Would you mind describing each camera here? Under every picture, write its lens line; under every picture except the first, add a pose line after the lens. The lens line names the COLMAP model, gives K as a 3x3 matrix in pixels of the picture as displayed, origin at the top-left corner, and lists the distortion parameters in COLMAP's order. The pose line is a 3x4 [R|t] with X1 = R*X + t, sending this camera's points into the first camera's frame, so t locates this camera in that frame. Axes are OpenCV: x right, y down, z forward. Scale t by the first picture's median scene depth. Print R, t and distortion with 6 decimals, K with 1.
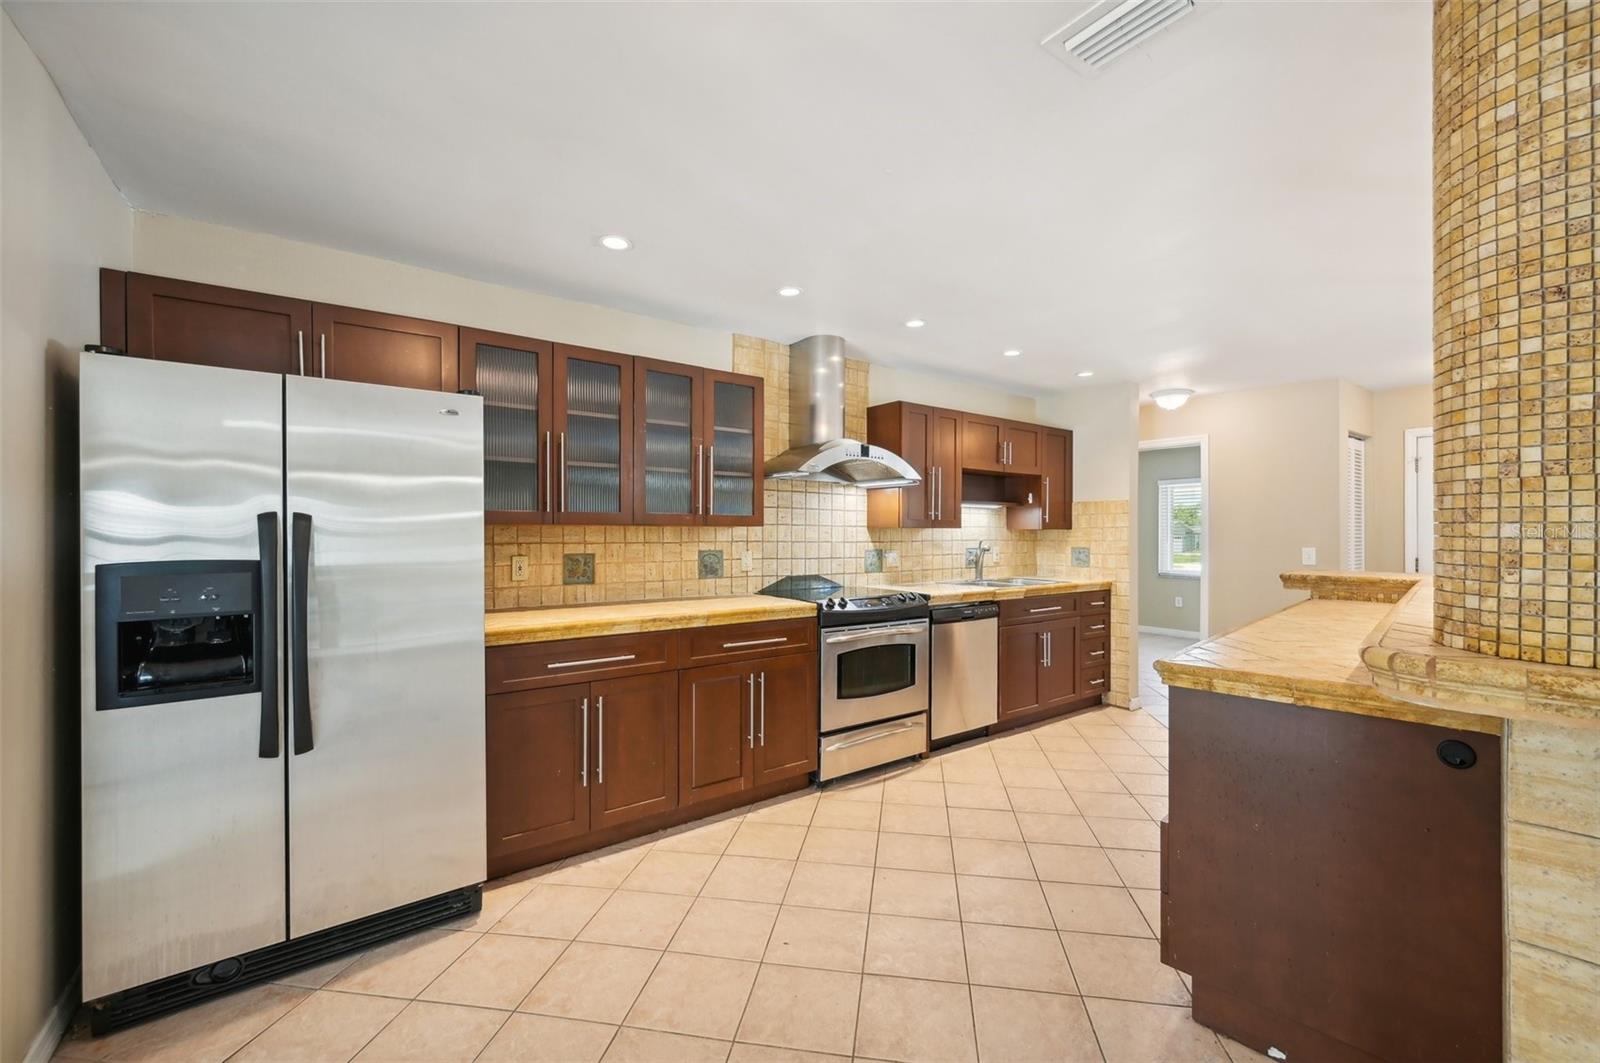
lens RADIAL K [[652.3, 0, 798.2], [0, 652.3, 528.9], [0, 0, 1]] dist [0.004071, -0.001597]
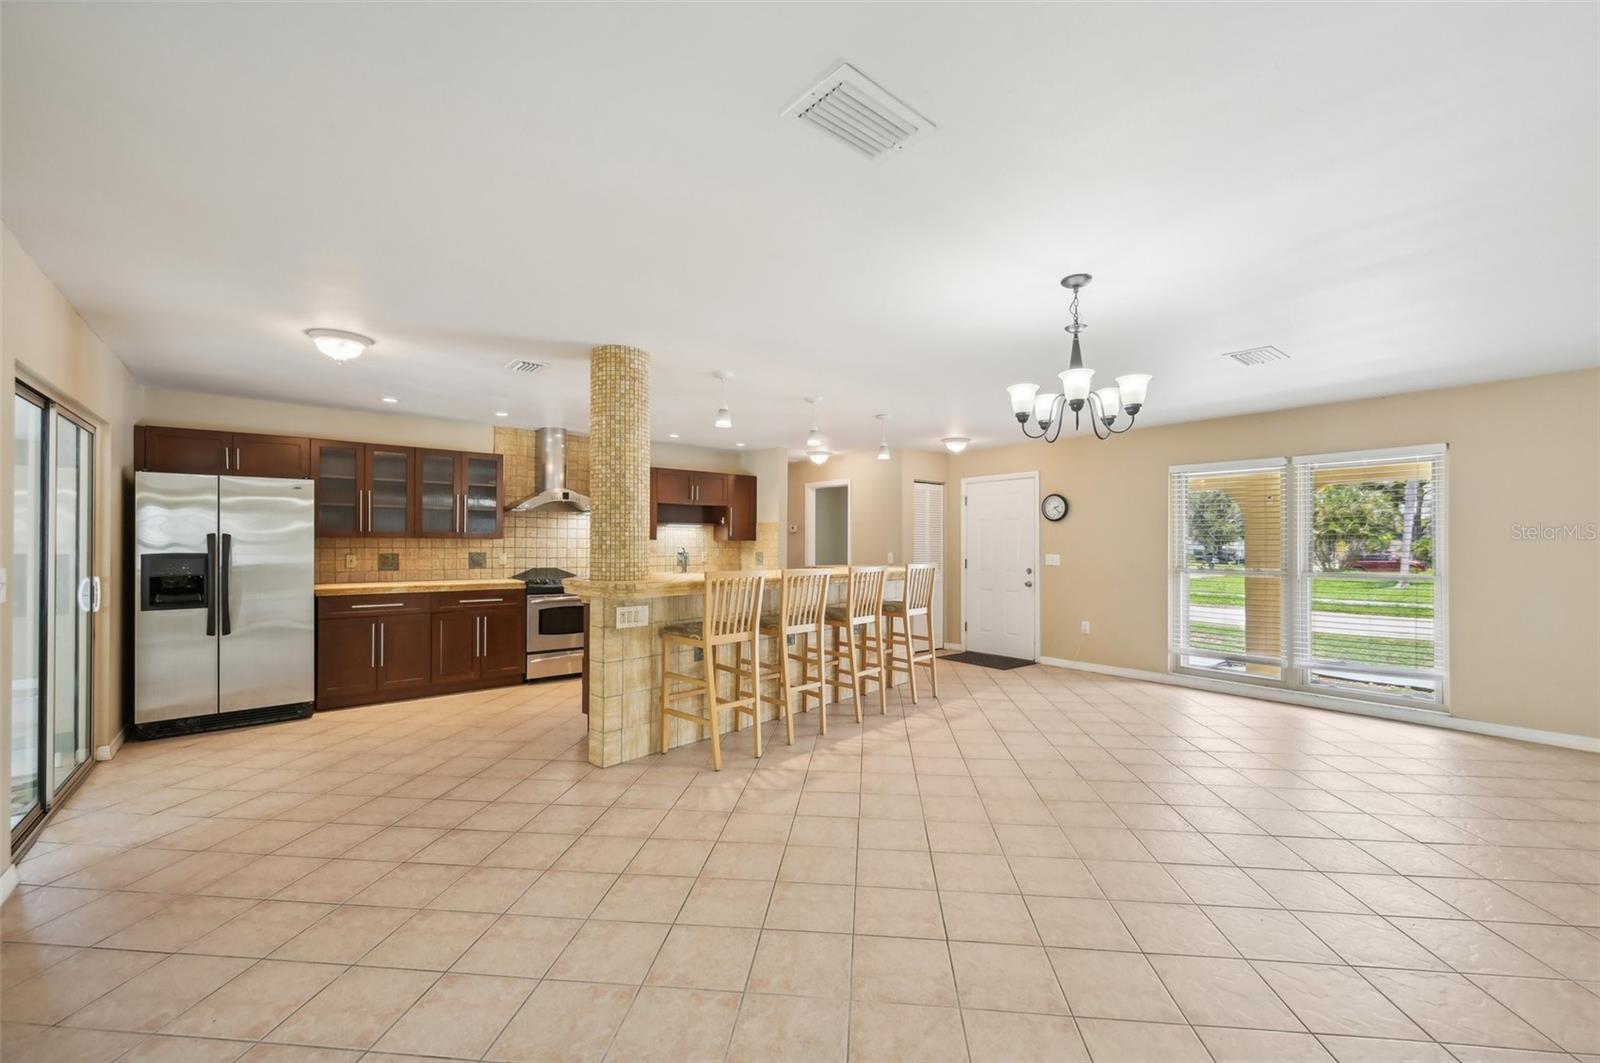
lens RADIAL K [[652.3, 0, 793.4], [0, 652.3, 534.2], [0, 0, 1]] dist [0.004071, -0.001597]
pose [[0.998555, 0.003832, 0.053599, 0.991798], [-0.003506, 0.999975, -0.006169, -0.012731], [-0.053621, 0.005972, 0.998543, -1.254862]]
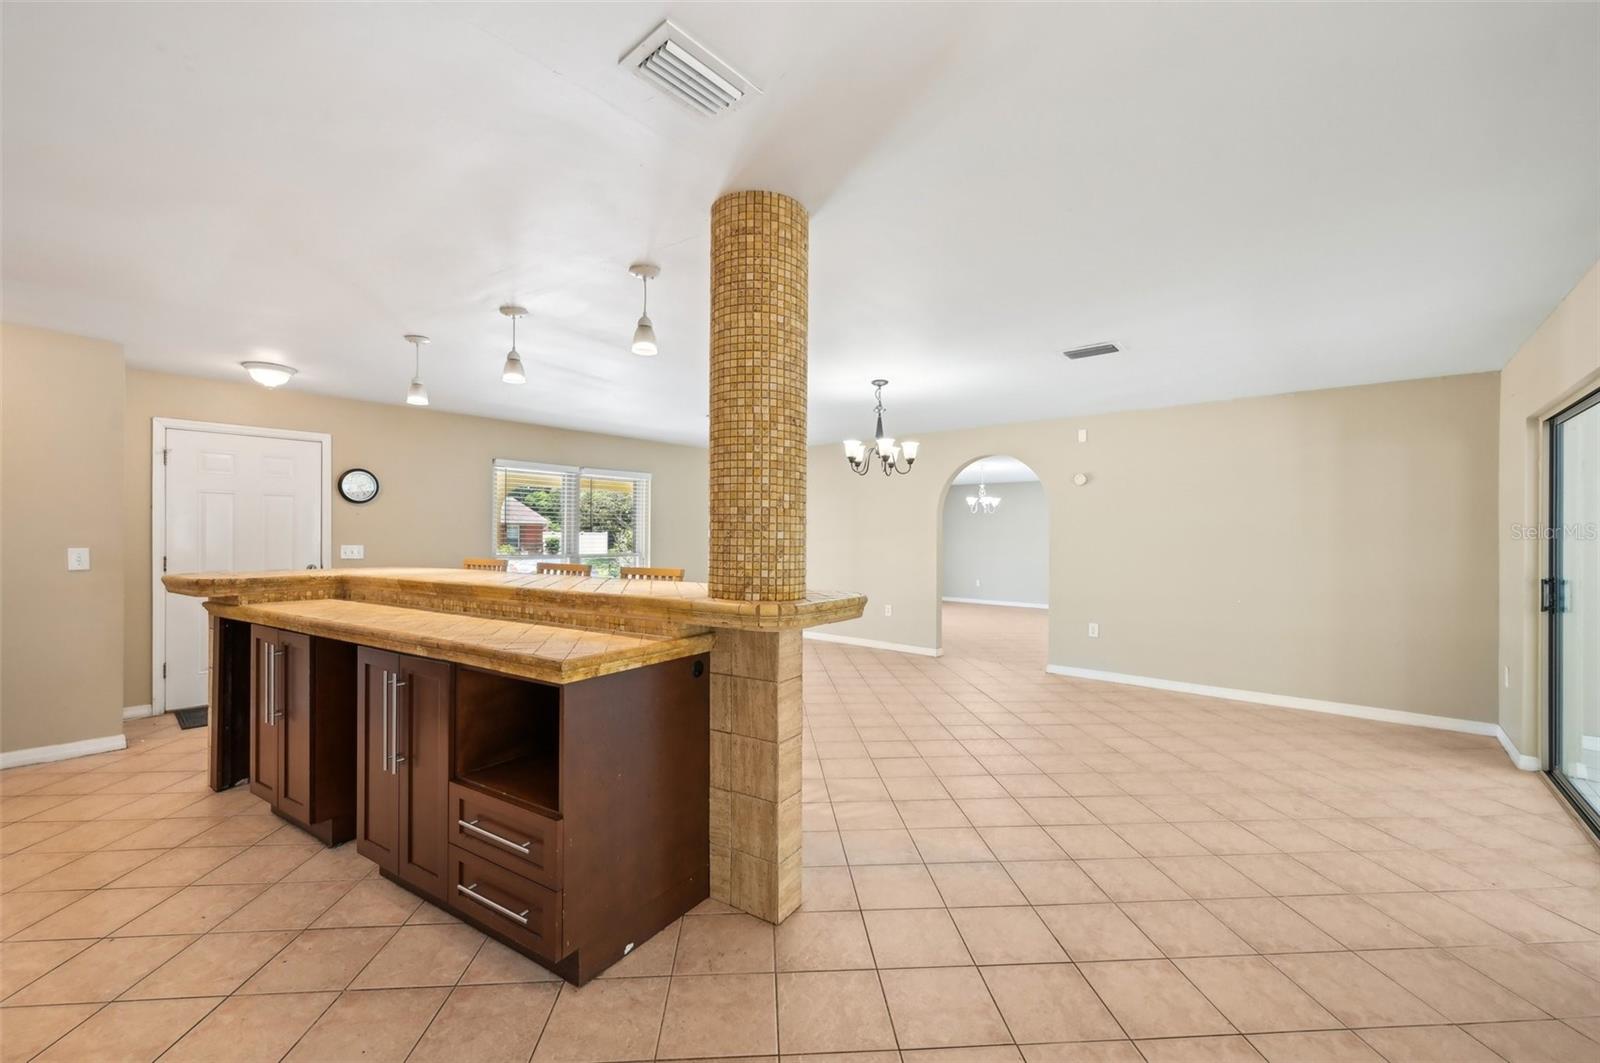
lens RADIAL K [[652.3, 0, 823.0], [0, 652.3, 532.8], [0, 0, 1]] dist [0.004071, -0.001597]
pose [[-0.262195, 0.002545, 0.965011, -0.427389], [-0.016326, 0.999842, -0.007072, 0.003534], [-0.964877, -0.017610, -0.262112, 0.718716]]
